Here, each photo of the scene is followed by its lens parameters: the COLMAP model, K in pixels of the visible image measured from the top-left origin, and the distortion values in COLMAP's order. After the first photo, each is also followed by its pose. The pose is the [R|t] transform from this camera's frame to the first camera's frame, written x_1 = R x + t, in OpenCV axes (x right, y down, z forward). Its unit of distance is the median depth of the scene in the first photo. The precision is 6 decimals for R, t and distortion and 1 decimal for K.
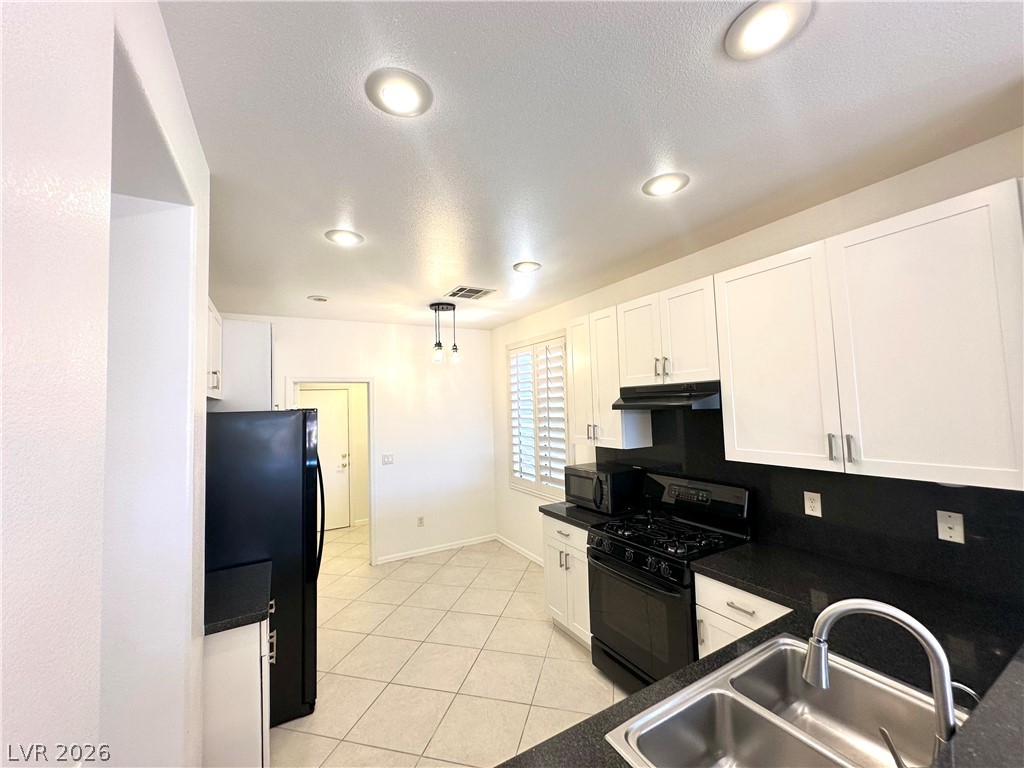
lens RADIAL K [[410.8, 0, 511.4], [0, 410.8, 385.9], [0, 0, 1]] dist [-0.000205, 0.000279]
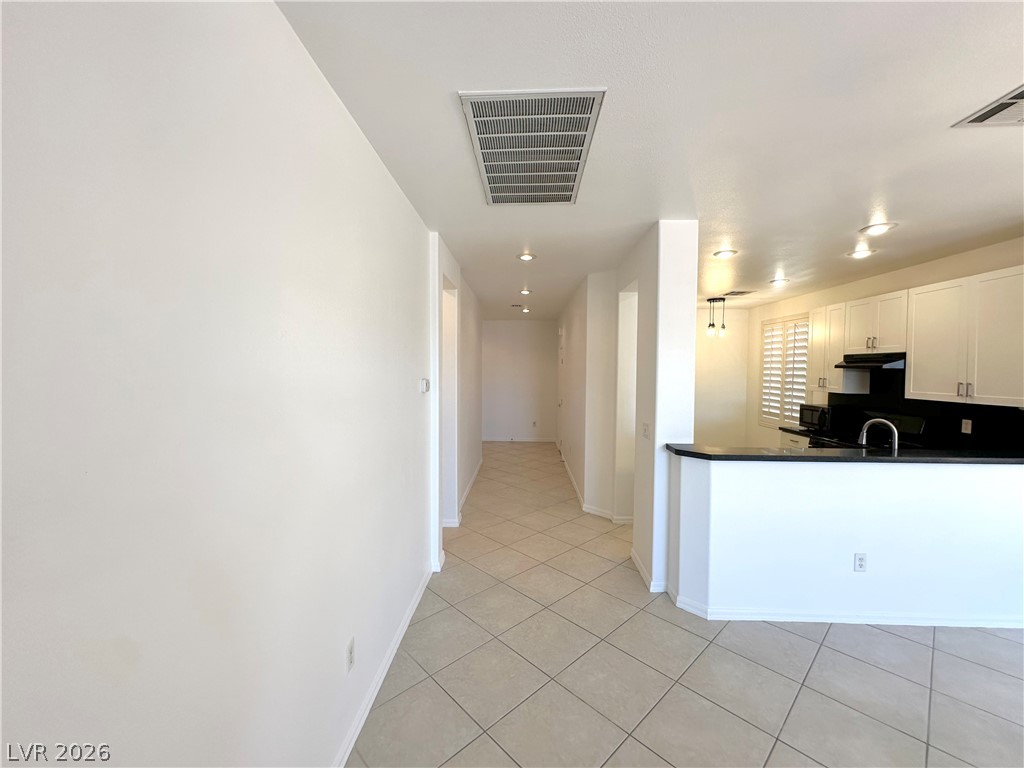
lens RADIAL K [[410.8, 0, 514.7], [0, 410.8, 381.3], [0, 0, 1]] dist [-0.000205, 0.000279]
pose [[0.855525, 0.055613, -0.514766, -0.001498], [-0.011126, 0.995960, 0.089107, -0.018745], [0.517642, -0.070506, 0.852687, -0.914265]]
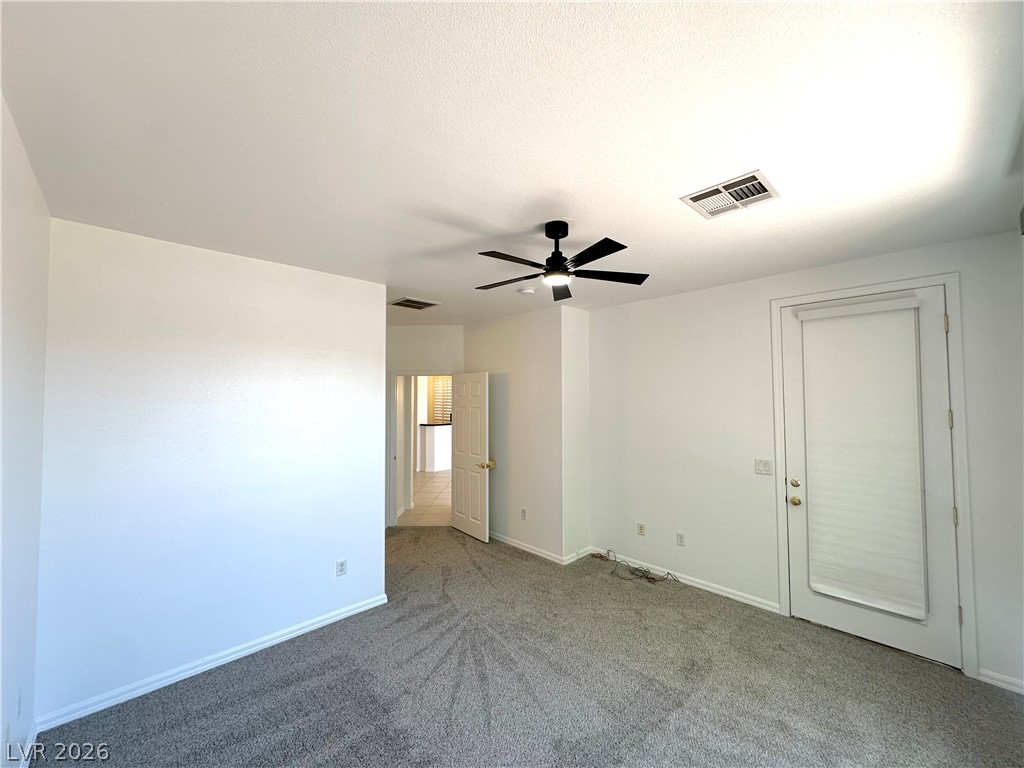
lens RADIAL K [[410.8, 0, 512.1], [0, 410.8, 383.2], [0, 0, 1]] dist [-0.000205, 0.000279]
pose [[0.970492, 0.033302, 0.238822, -0.250675], [-0.035233, 0.999372, 0.003818, -0.129563], [-0.238545, -0.012119, 0.971056, -3.007700]]
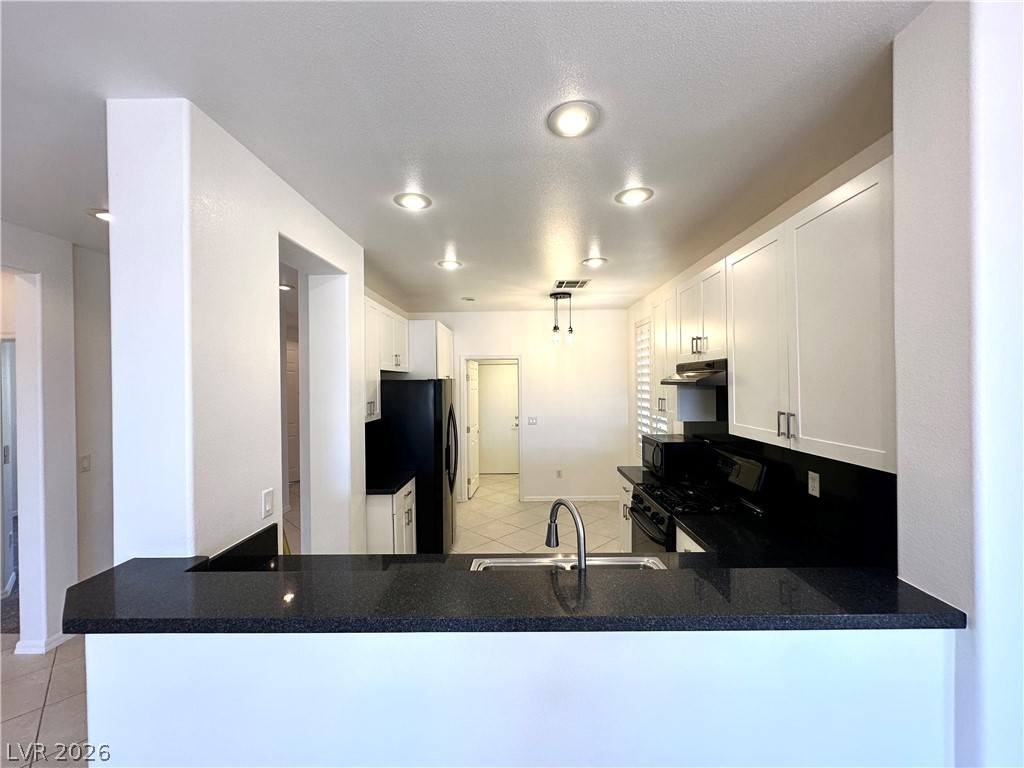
lens RADIAL K [[410.8, 0, 511.0], [0, 410.8, 385.1], [0, 0, 1]] dist [-0.000205, 0.000279]
pose [[0.860648, 0.025089, -0.508582, 0.391670], [0.008654, 0.997920, 0.063873, -0.012916], [0.509126, -0.059374, 0.858641, -0.136677]]
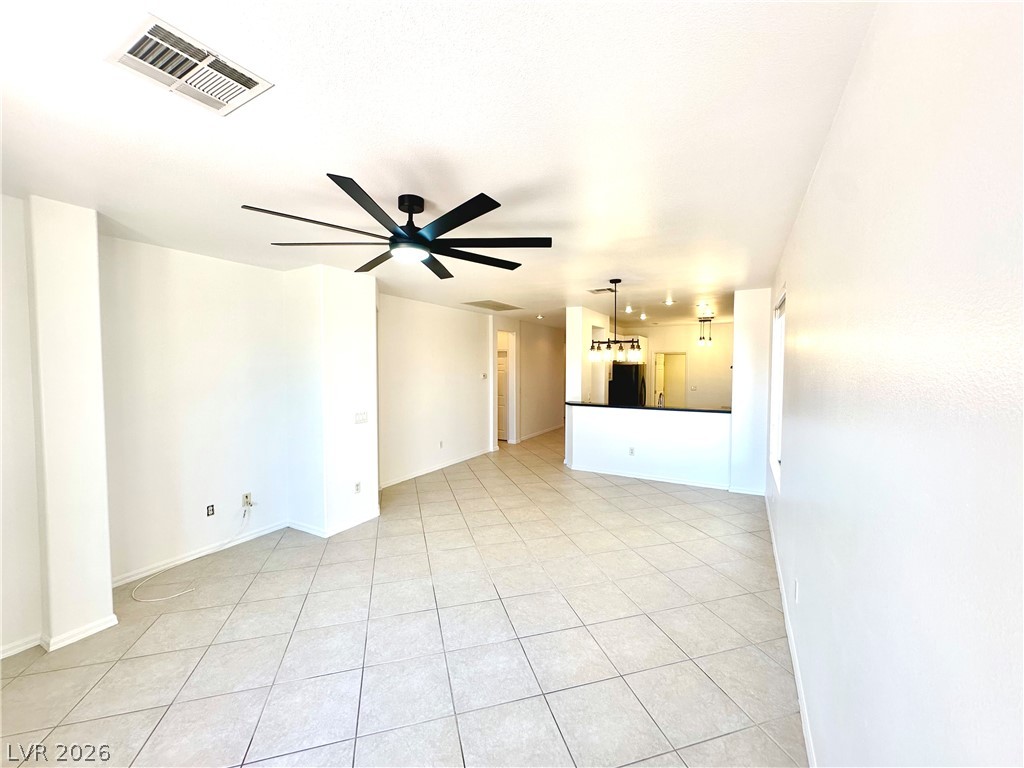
lens RADIAL K [[410.8, 0, 512.7], [0, 410.8, 384.6], [0, 0, 1]] dist [-0.000205, 0.000279]
pose [[0.518858, 0.070137, -0.851979, 1.500463], [0.024196, 0.995024, 0.096648, -0.106040], [0.854518, -0.070761, 0.514579, -1.331476]]
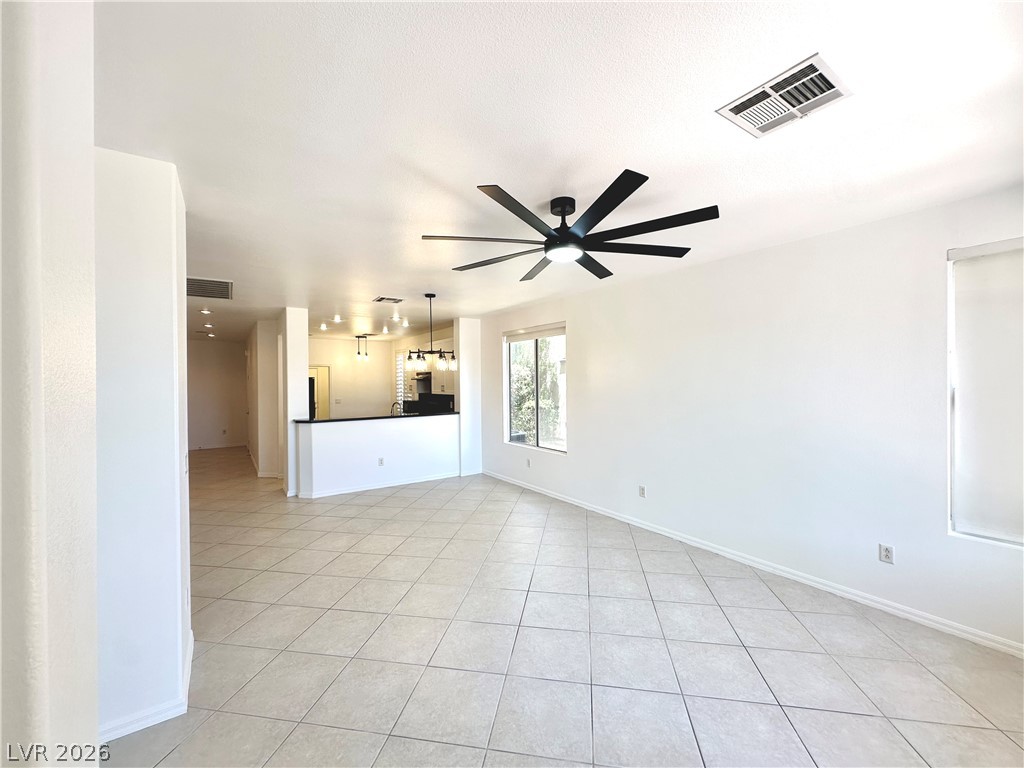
lens RADIAL K [[410.8, 0, 509.8], [0, 410.8, 383.0], [0, 0, 1]] dist [-0.000205, 0.000279]
pose [[0.995516, 0.021155, 0.092203, 0.597996], [-0.025718, 0.998488, 0.048581, -0.075521], [-0.091036, -0.050734, 0.994554, -1.844977]]
